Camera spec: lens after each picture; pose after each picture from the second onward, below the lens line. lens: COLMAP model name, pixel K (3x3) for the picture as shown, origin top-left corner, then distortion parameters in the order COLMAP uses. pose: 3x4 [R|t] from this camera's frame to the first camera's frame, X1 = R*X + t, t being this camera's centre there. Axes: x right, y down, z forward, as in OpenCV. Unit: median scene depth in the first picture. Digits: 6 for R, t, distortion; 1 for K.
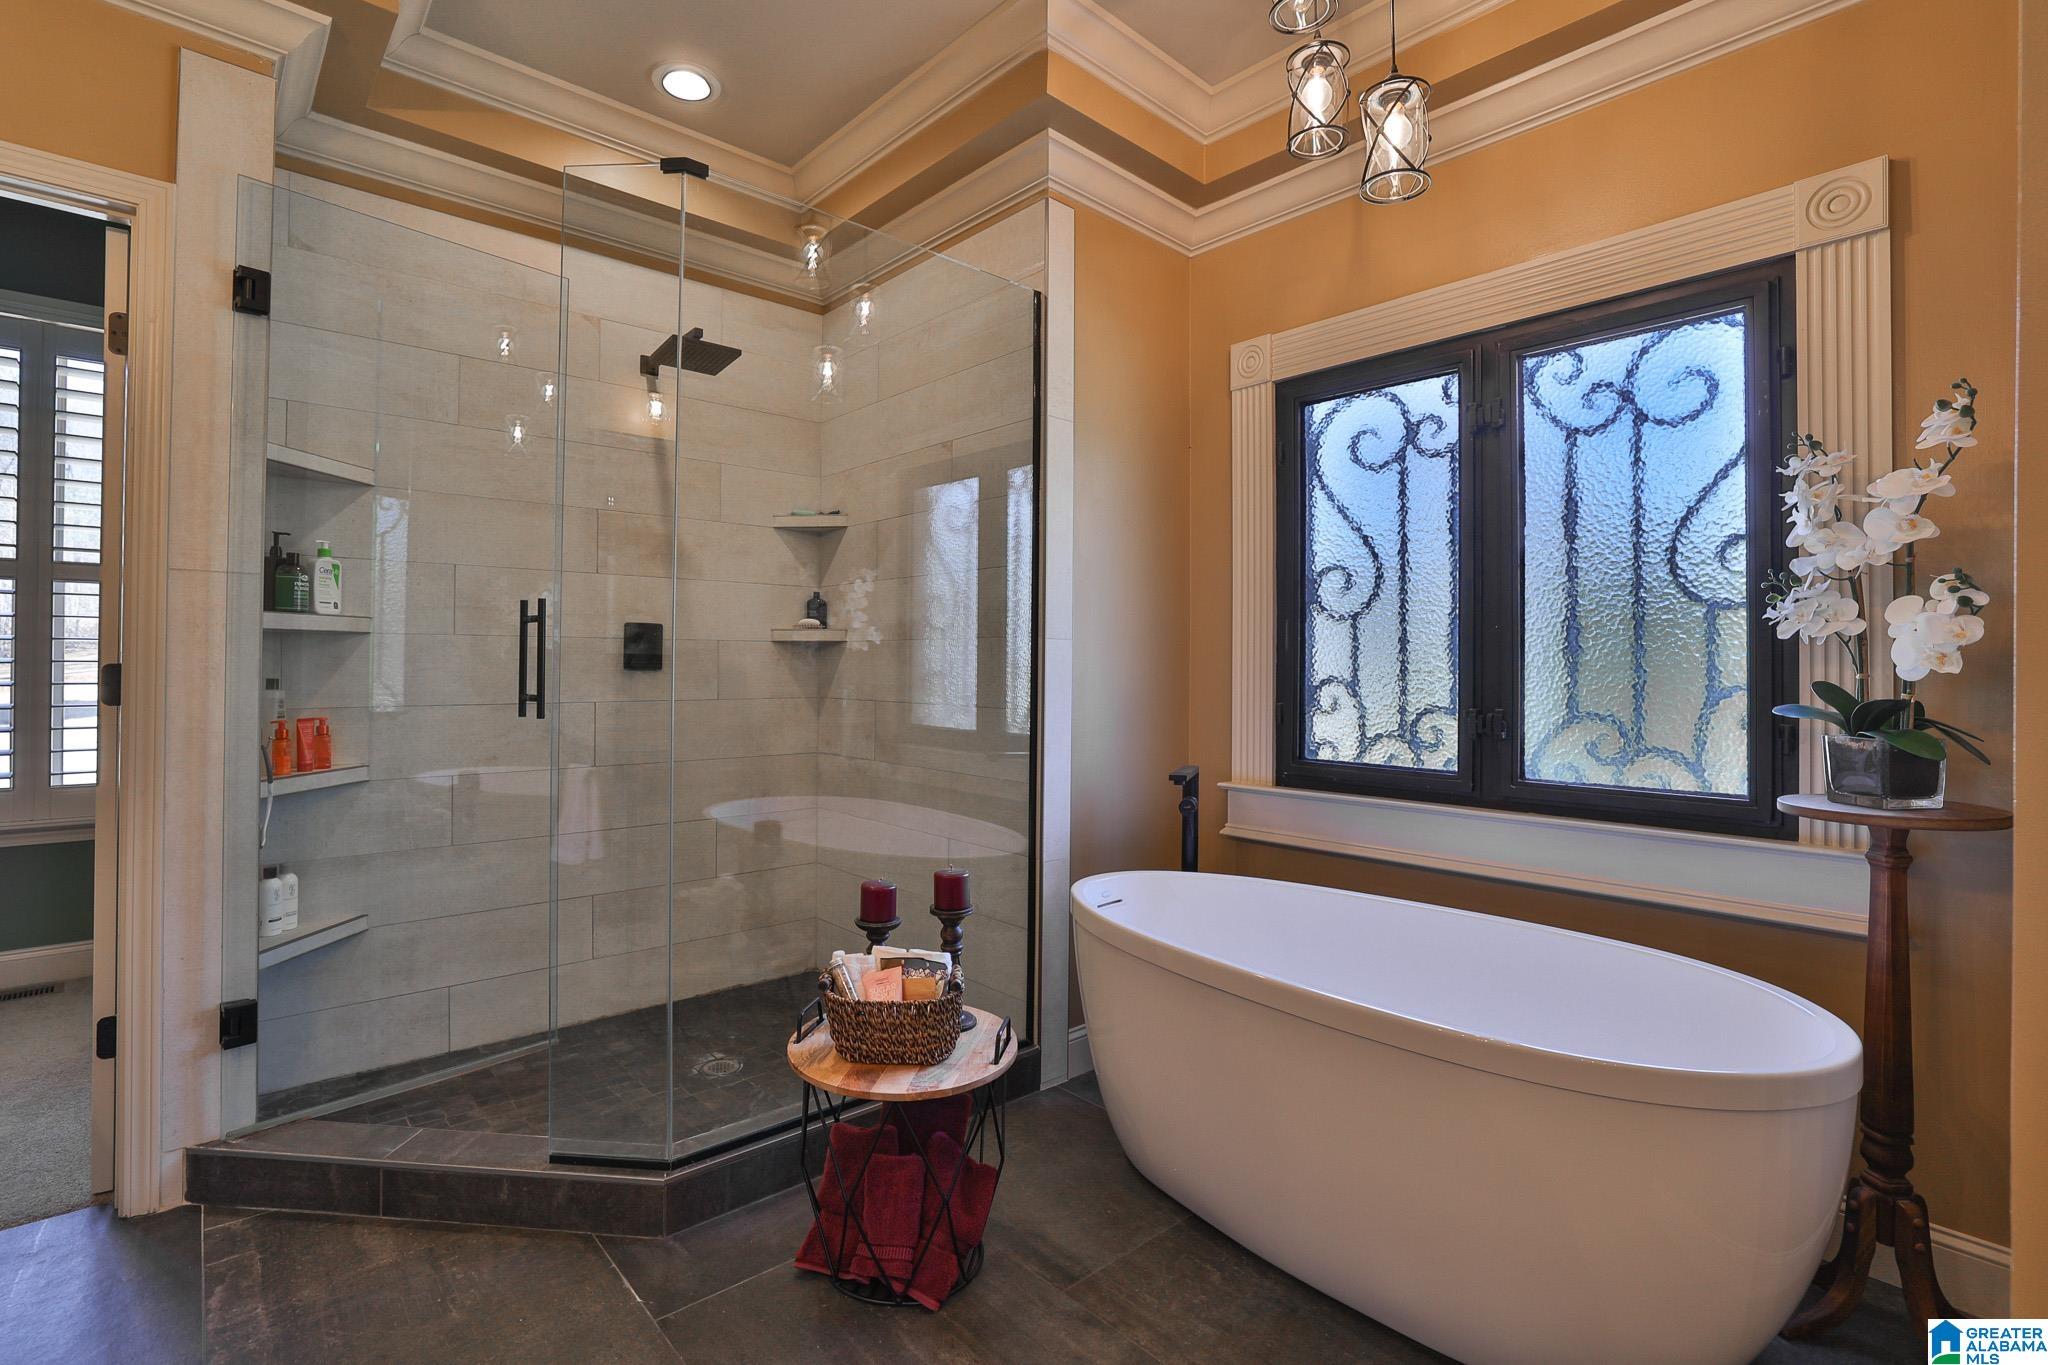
lens RADIAL K [[944.3, 0, 996.3], [0, 944.3, 656.2], [0, 0, 1]] dist [-0.045778, 0.015285]
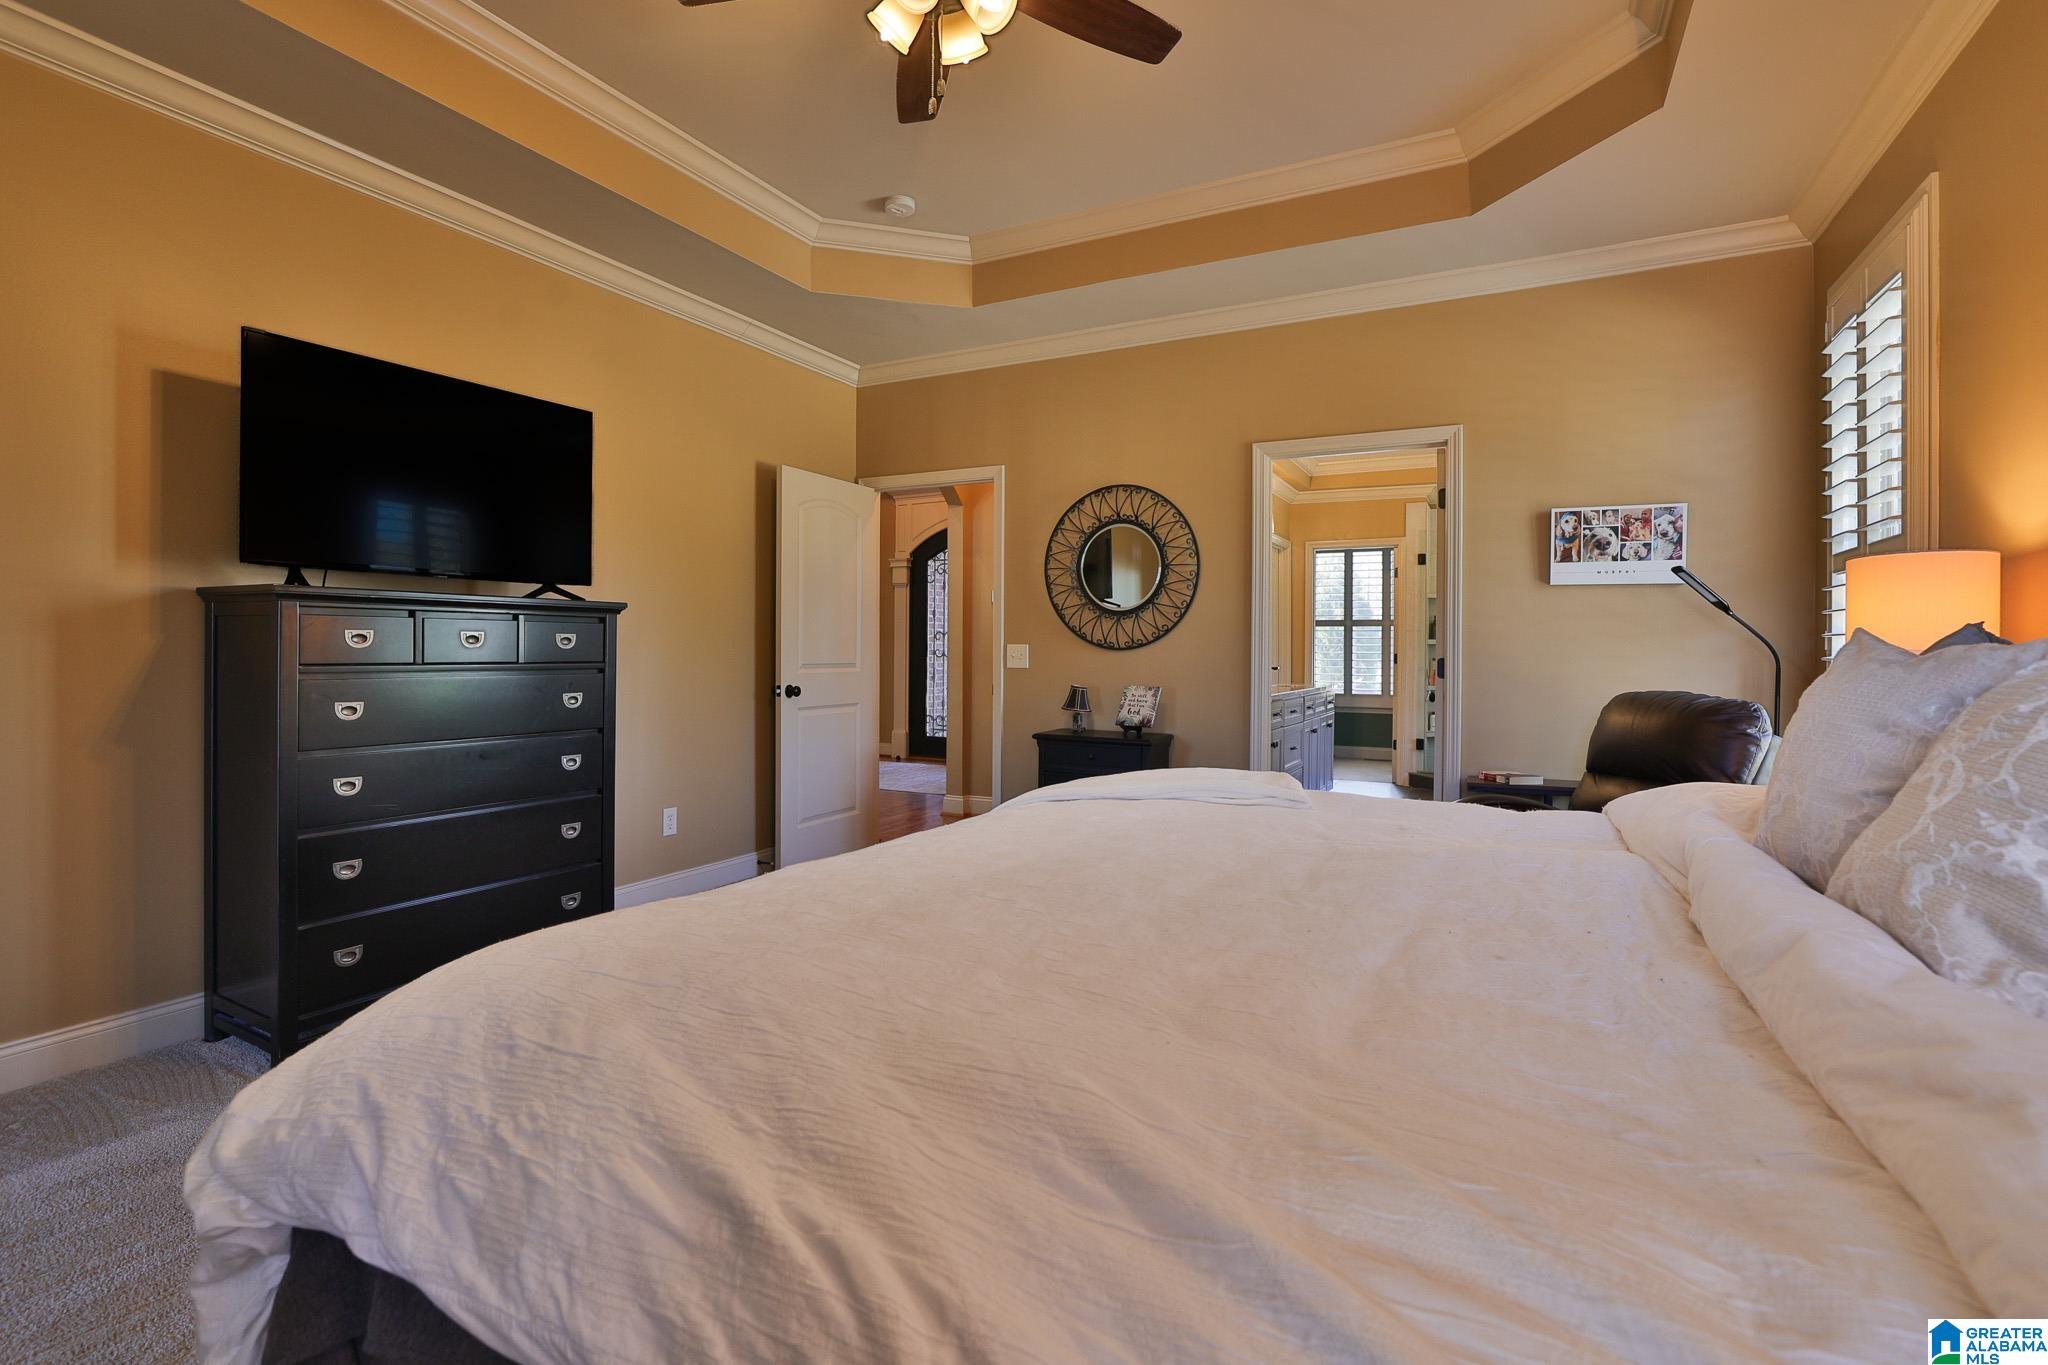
lens RADIAL K [[933.5, 0, 997.5], [0, 933.5, 653.6], [0, 0, 1]] dist [-0.050071, 0.015747]
pose [[0.335771, -0.000883, -0.941943, 2.338655], [0.005352, 0.999985, 0.000971, -0.004554], [0.941929, -0.005368, 0.335770, -2.071933]]
